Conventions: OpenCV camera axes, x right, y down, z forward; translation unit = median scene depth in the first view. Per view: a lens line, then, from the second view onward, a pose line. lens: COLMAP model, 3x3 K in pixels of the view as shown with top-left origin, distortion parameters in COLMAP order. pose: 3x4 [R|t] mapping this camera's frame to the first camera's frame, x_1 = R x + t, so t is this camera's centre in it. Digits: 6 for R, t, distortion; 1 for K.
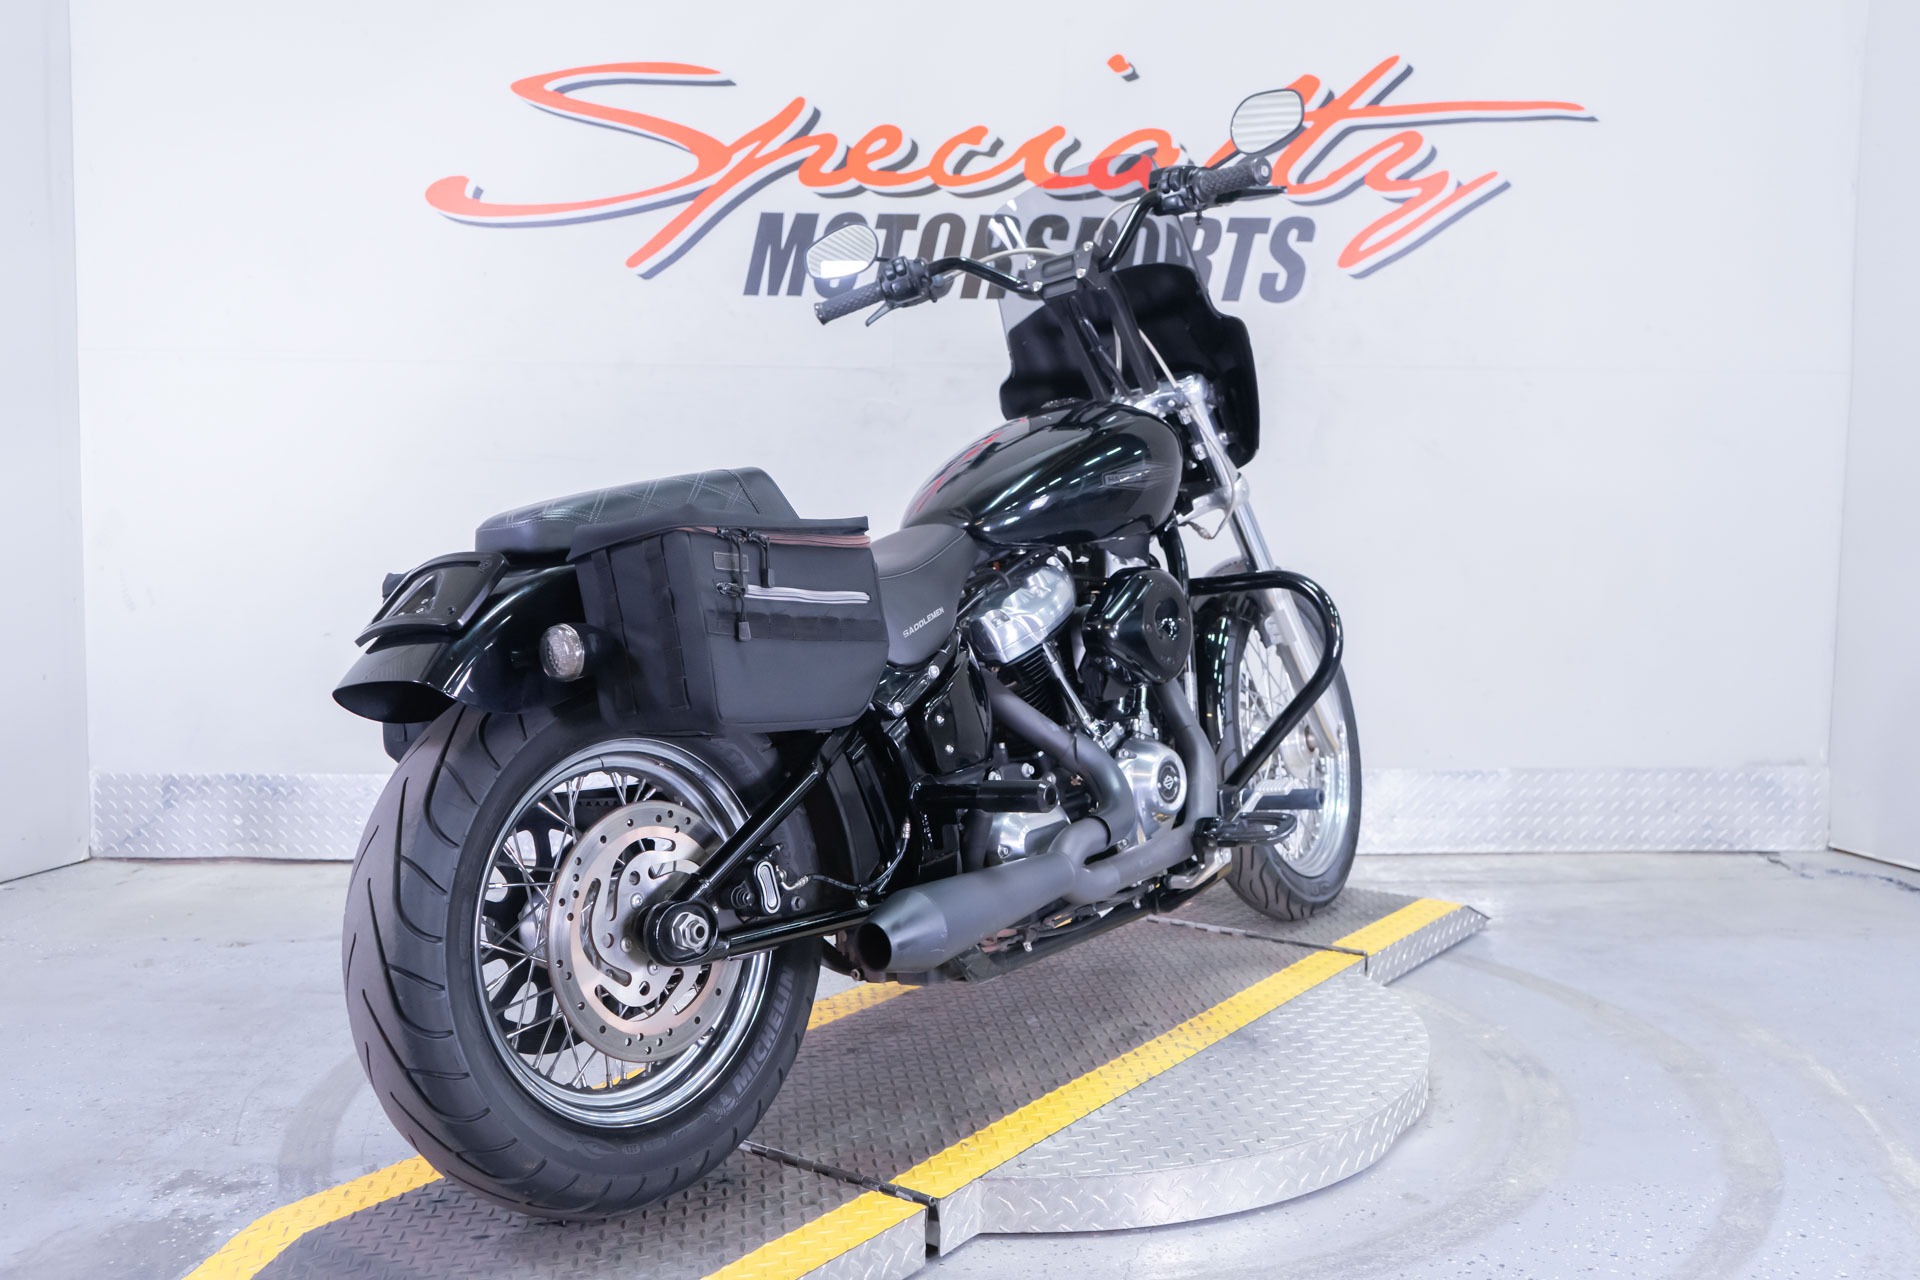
lens RADIAL K [[1765.1, 0, 959.4], [0, 1765.1, 643.0], [0, 0, 1]] dist [-0.000292, 0.010264]
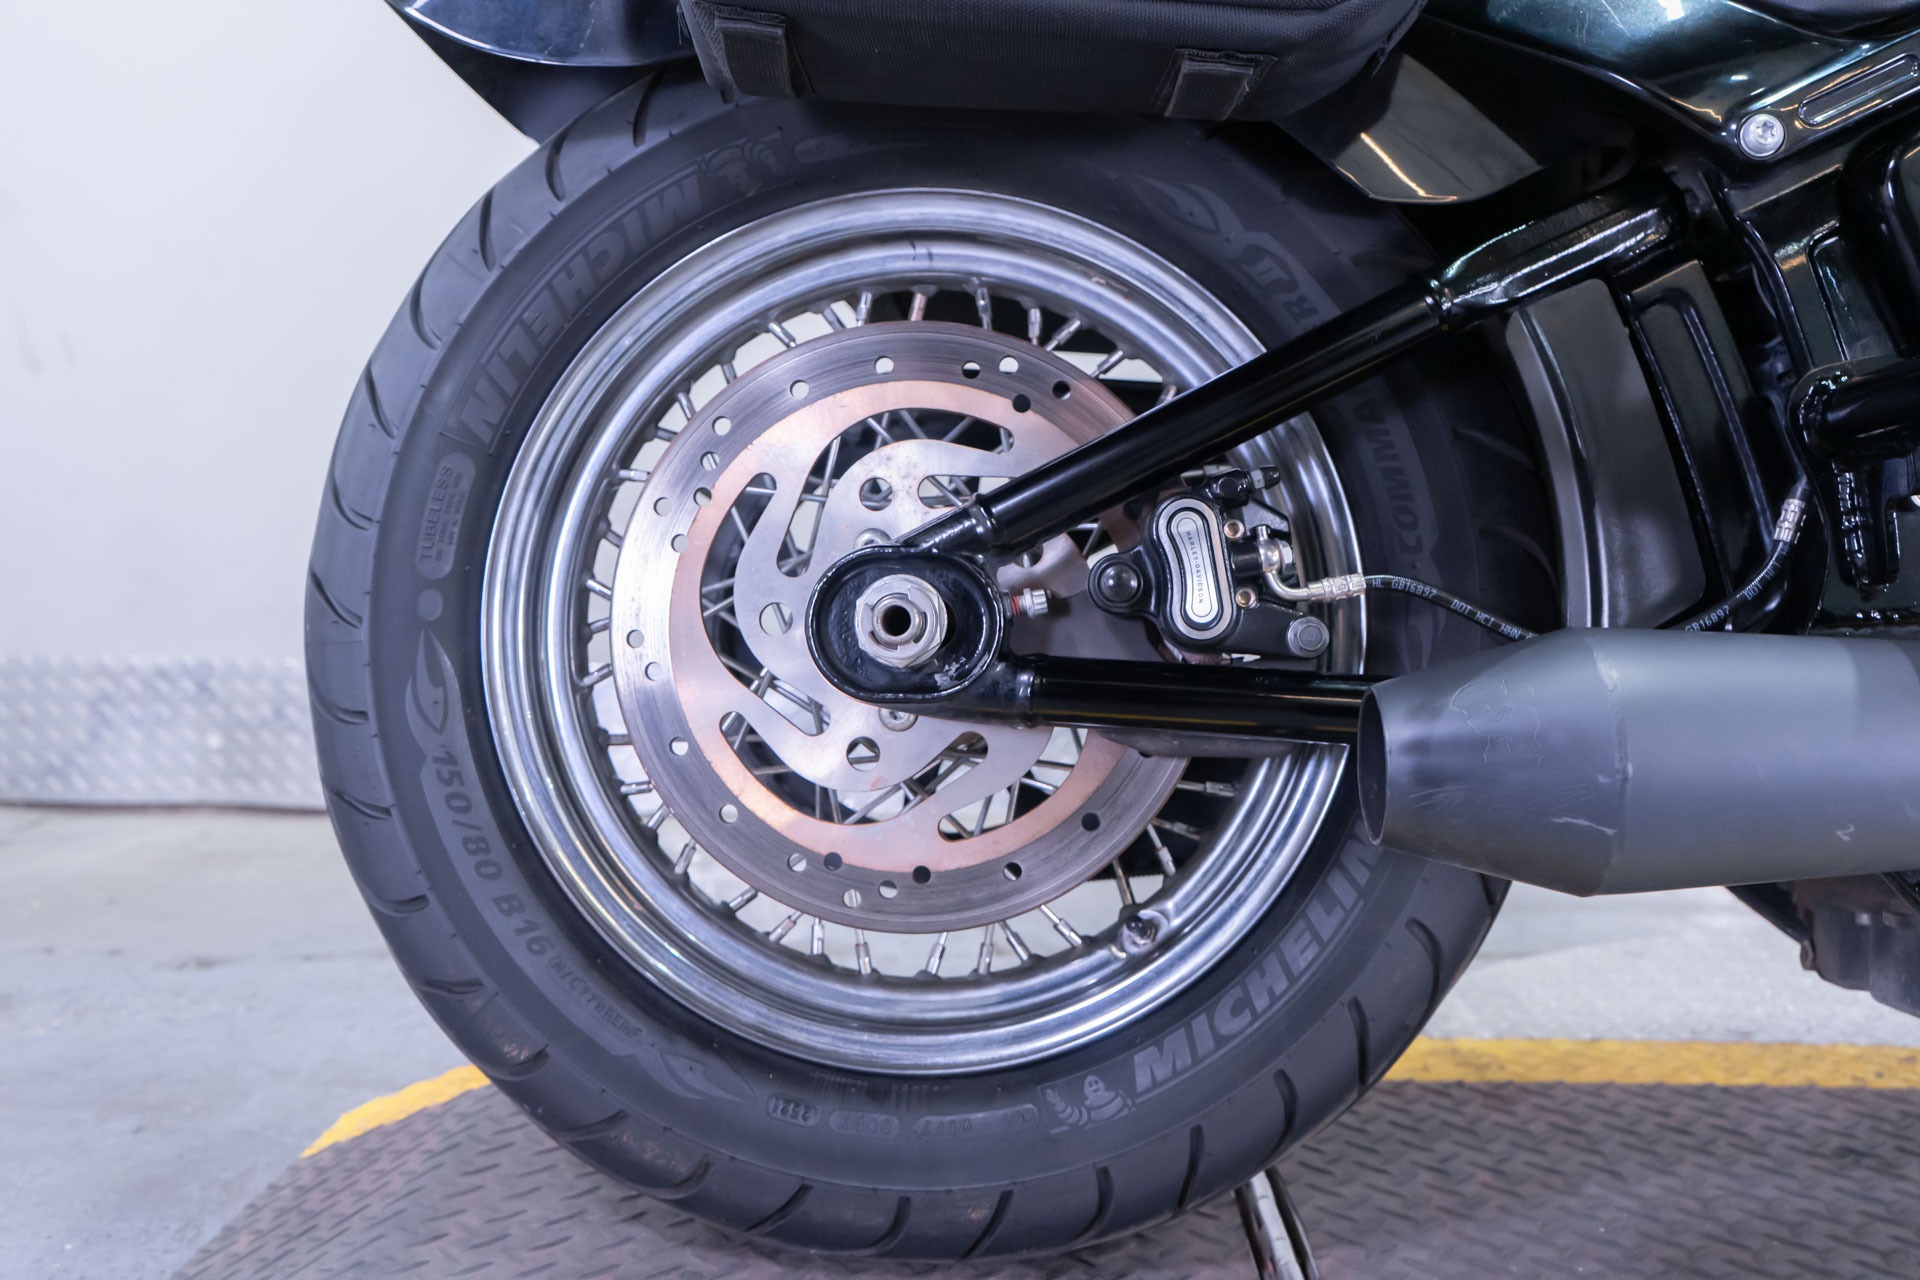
lens RADIAL K [[1715.4, 0, 983.7], [0, 1715.4, 643.3], [0, 0, 1]] dist [0.010951, -0.000822]
pose [[0.578661, 0.106969, -0.808523, 0.118283], [-0.106174, 0.992805, 0.055361, 0.097146], [0.808627, 0.053809, 0.585855, 0.528199]]
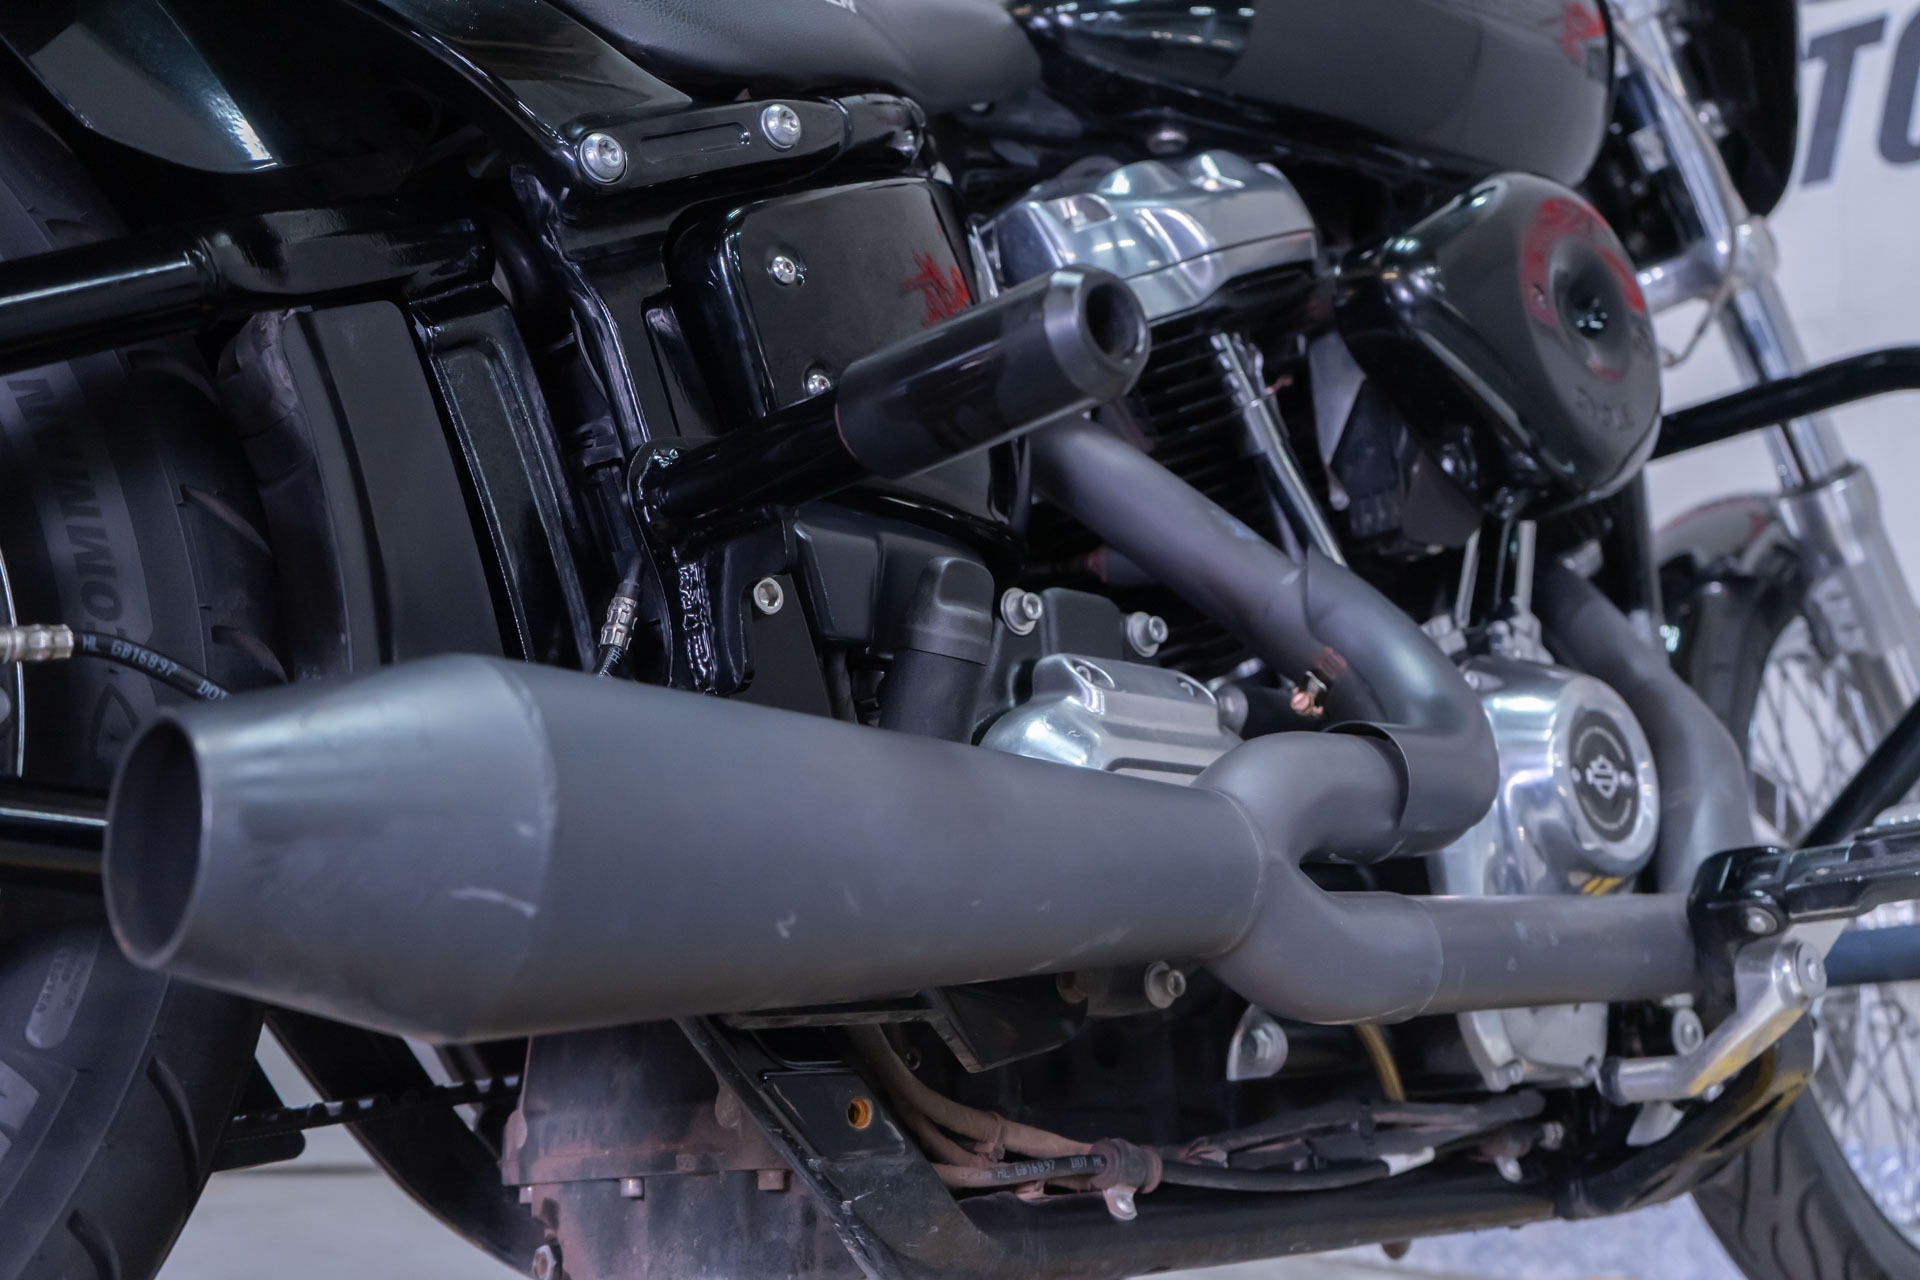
lens RADIAL K [[1980.3, 0, 960.0], [0, 1980.3, 640.0], [0, 0, 1]] dist [-0.020769, -0.018132]
pose [[0.983673, 0.016232, -0.179232, 0.059185], [-0.063315, 0.963467, -0.260234, 0.143329], [0.168460, 0.267334, 0.948764, 0.557716]]
